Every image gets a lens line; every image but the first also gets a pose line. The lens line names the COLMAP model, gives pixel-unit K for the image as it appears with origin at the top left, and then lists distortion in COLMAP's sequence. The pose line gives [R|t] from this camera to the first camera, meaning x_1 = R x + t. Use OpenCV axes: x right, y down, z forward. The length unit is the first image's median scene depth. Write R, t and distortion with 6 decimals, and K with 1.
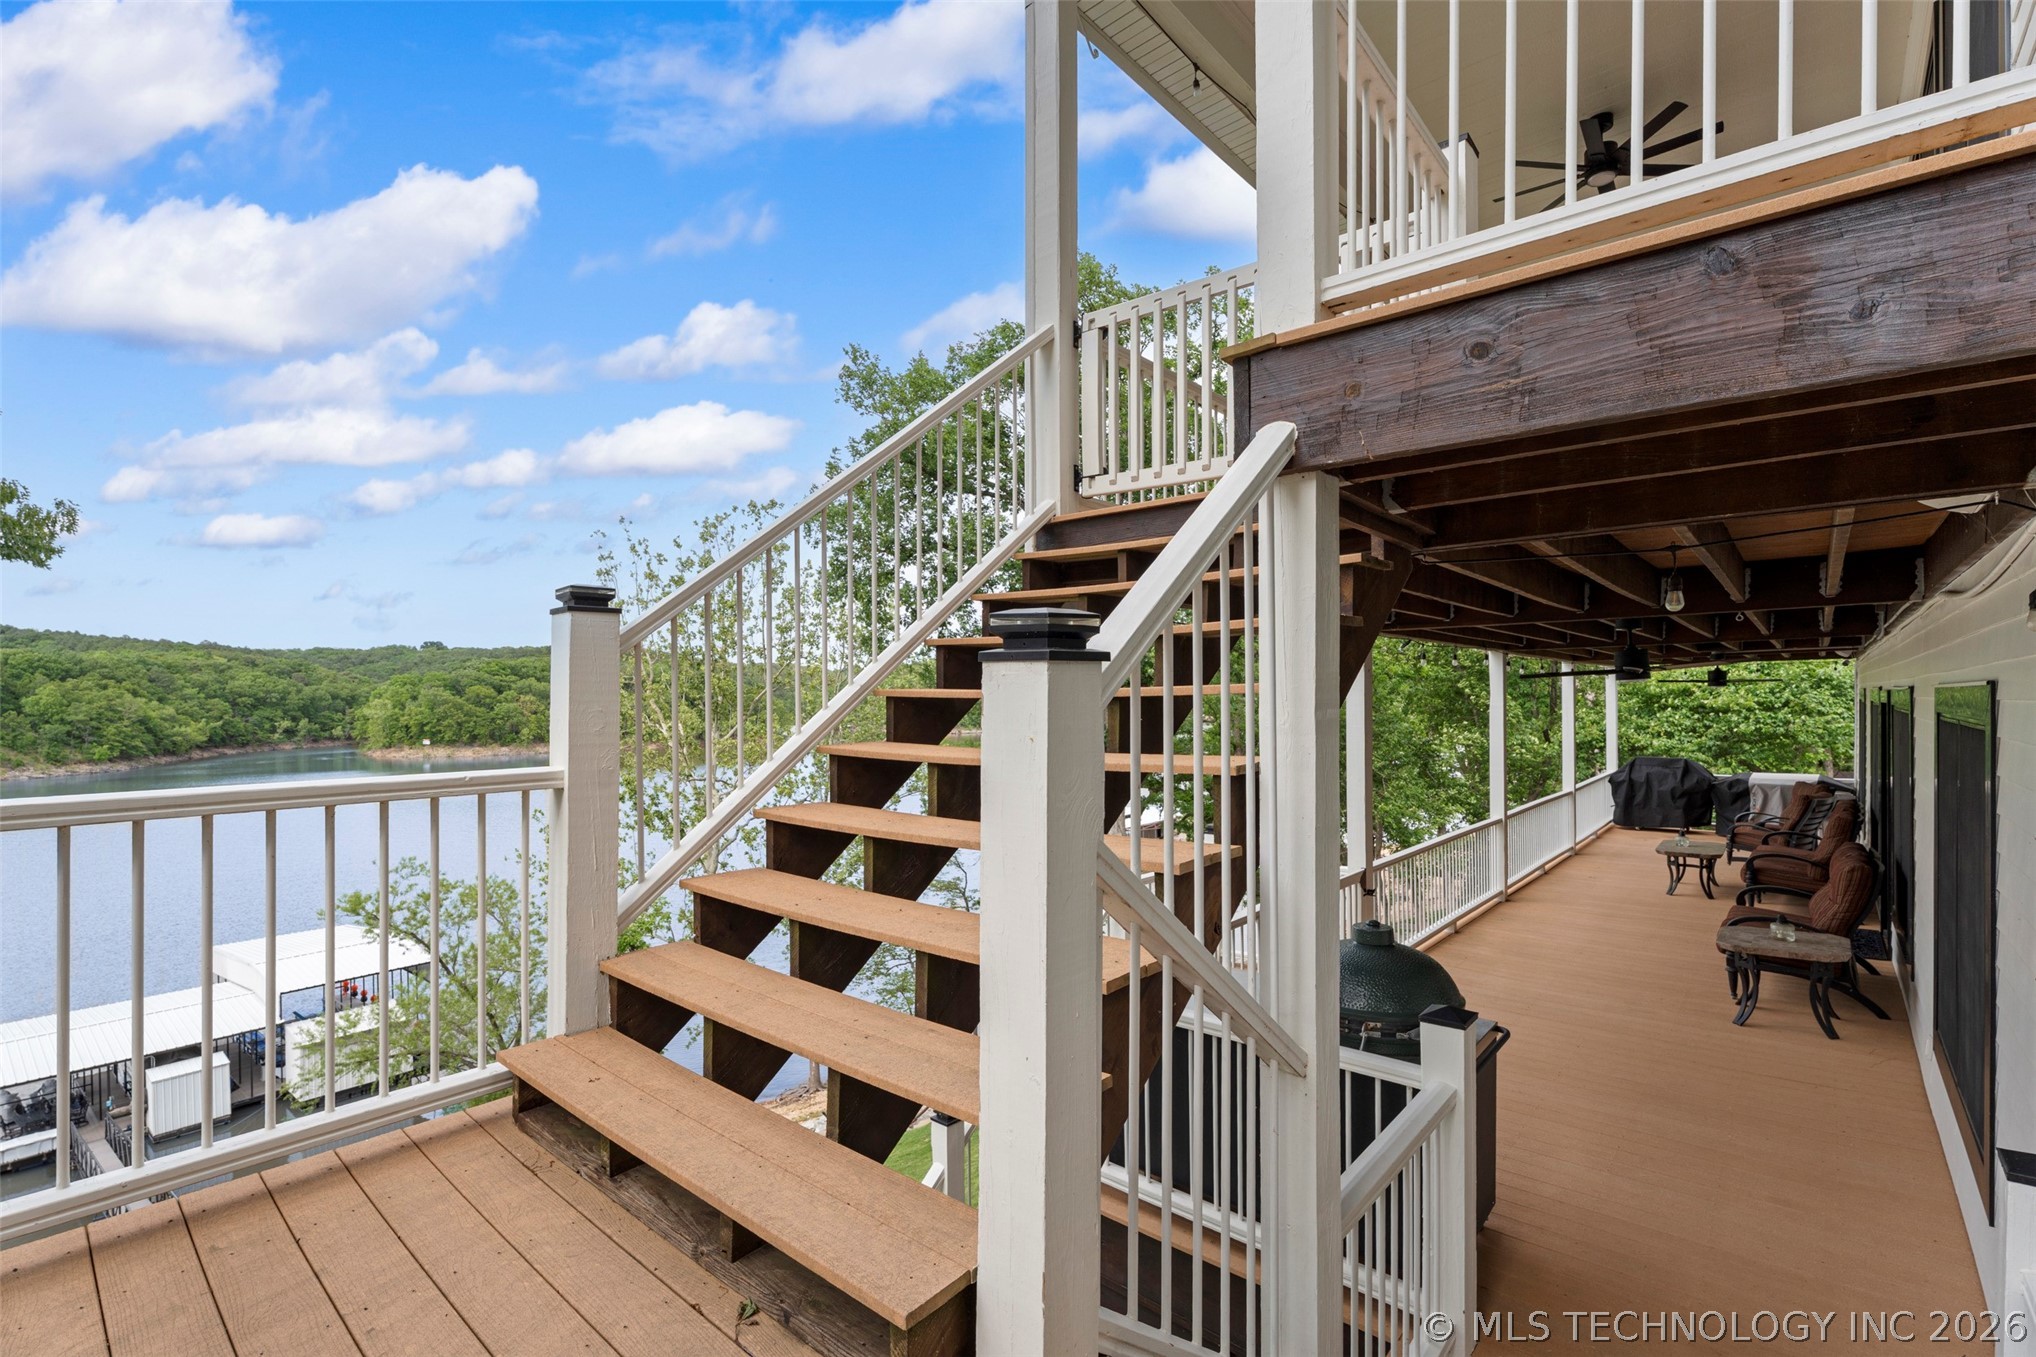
lens RADIAL K [[941.9, 0, 1008.2], [0, 941.9, 723.6], [0, 0, 1]] dist [0.004013, -0.001588]
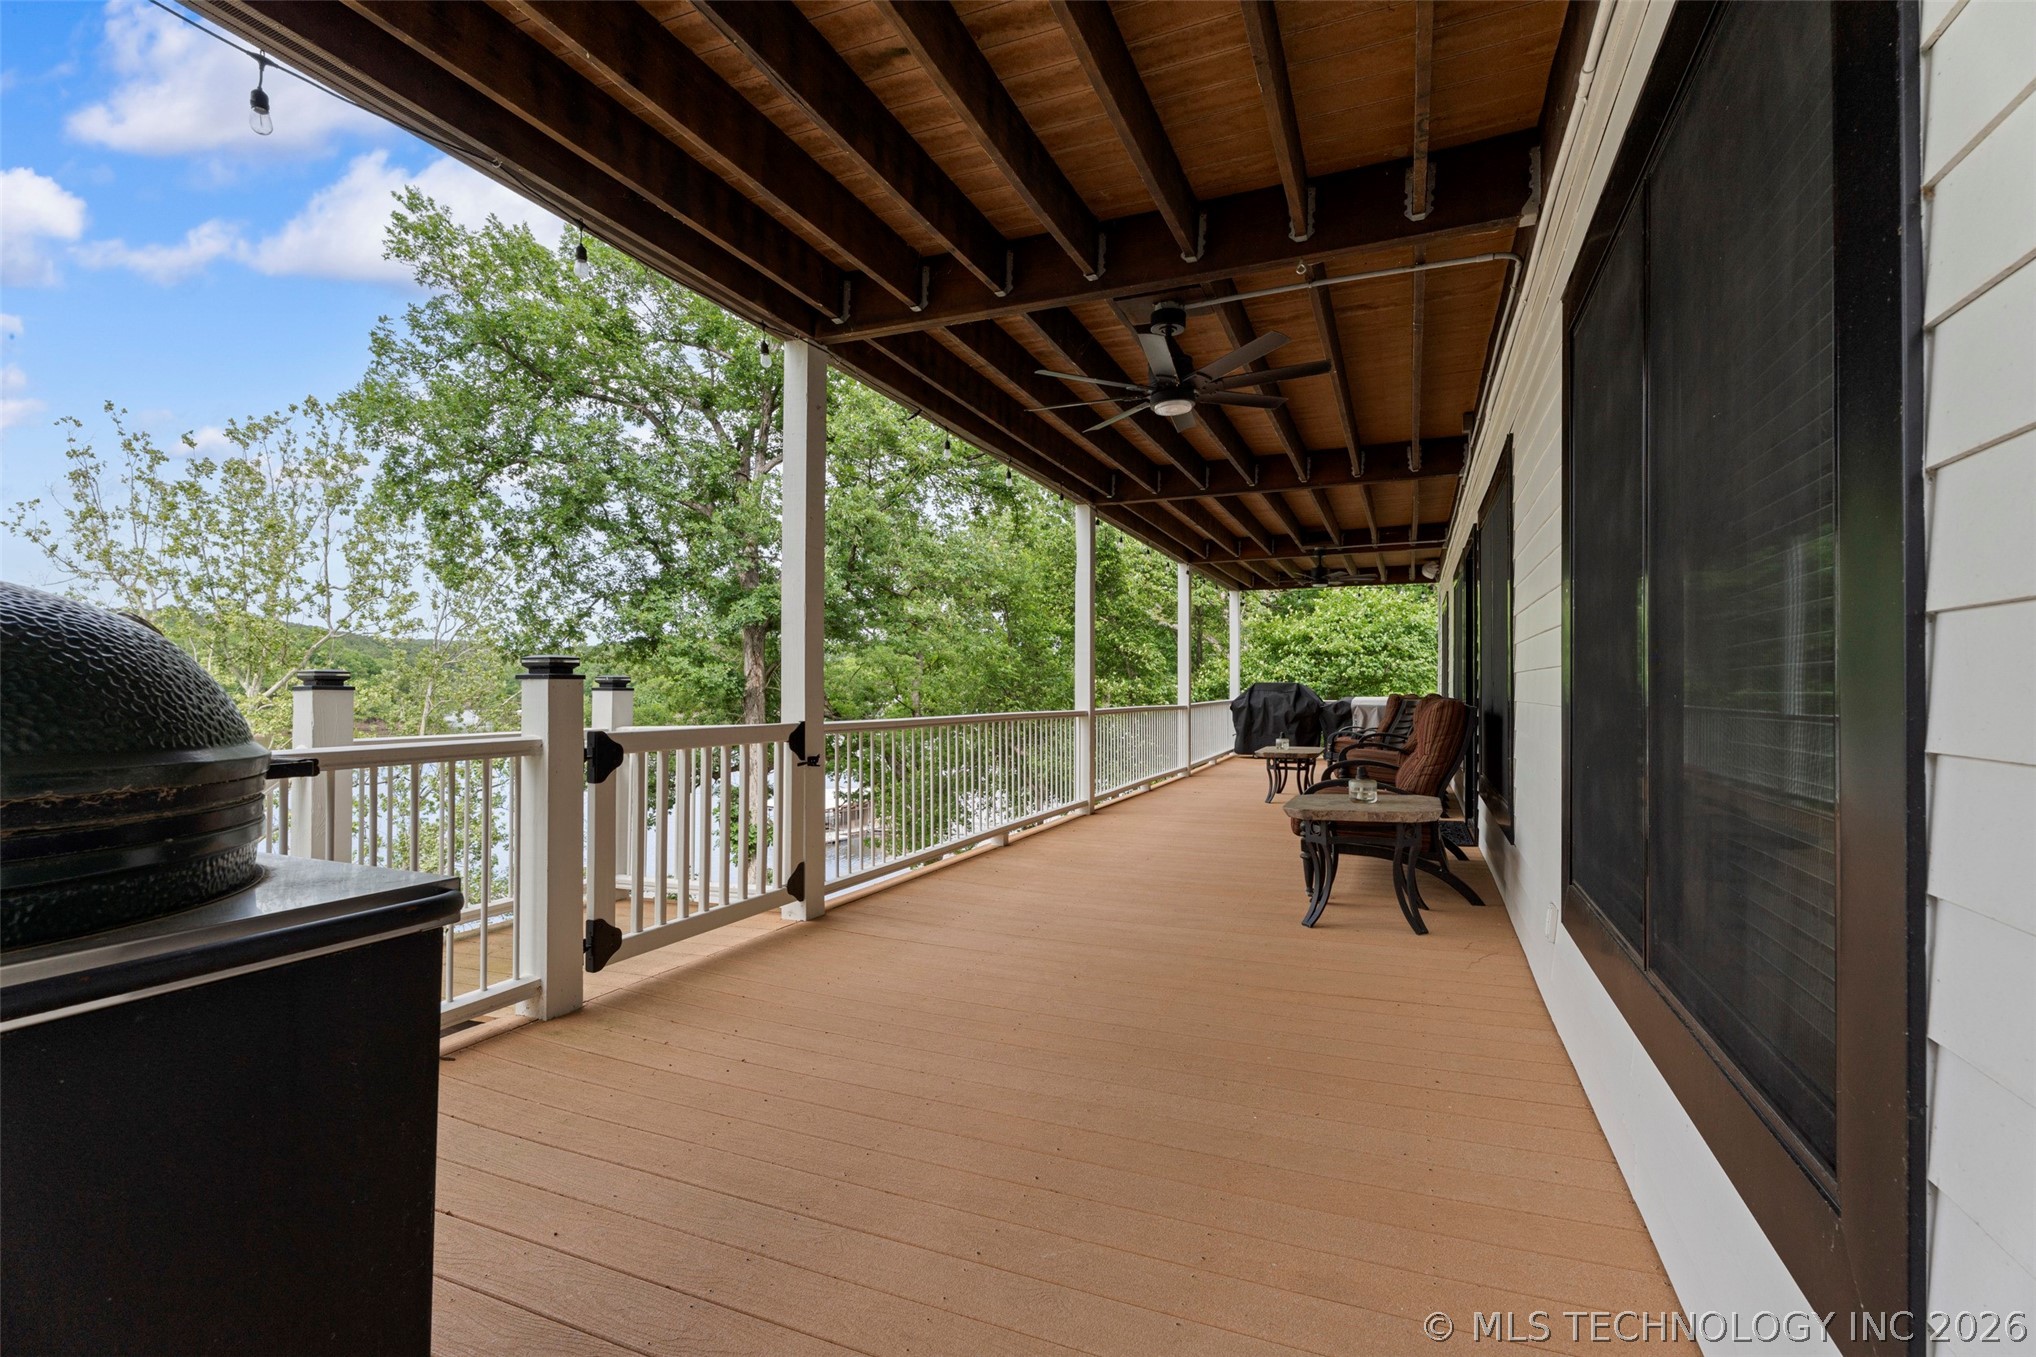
lens RADIAL K [[921.7, 0, 1030.6], [0, 921.7, 698.5], [0, 0, 1]] dist [-0.001909, 0.000001]
pose [[0.950128, 0.007755, 0.311763, 0.158931], [-0.002702, 0.999858, -0.016636, 0.070560], [-0.311848, 0.014964, 0.950014, 0.181403]]
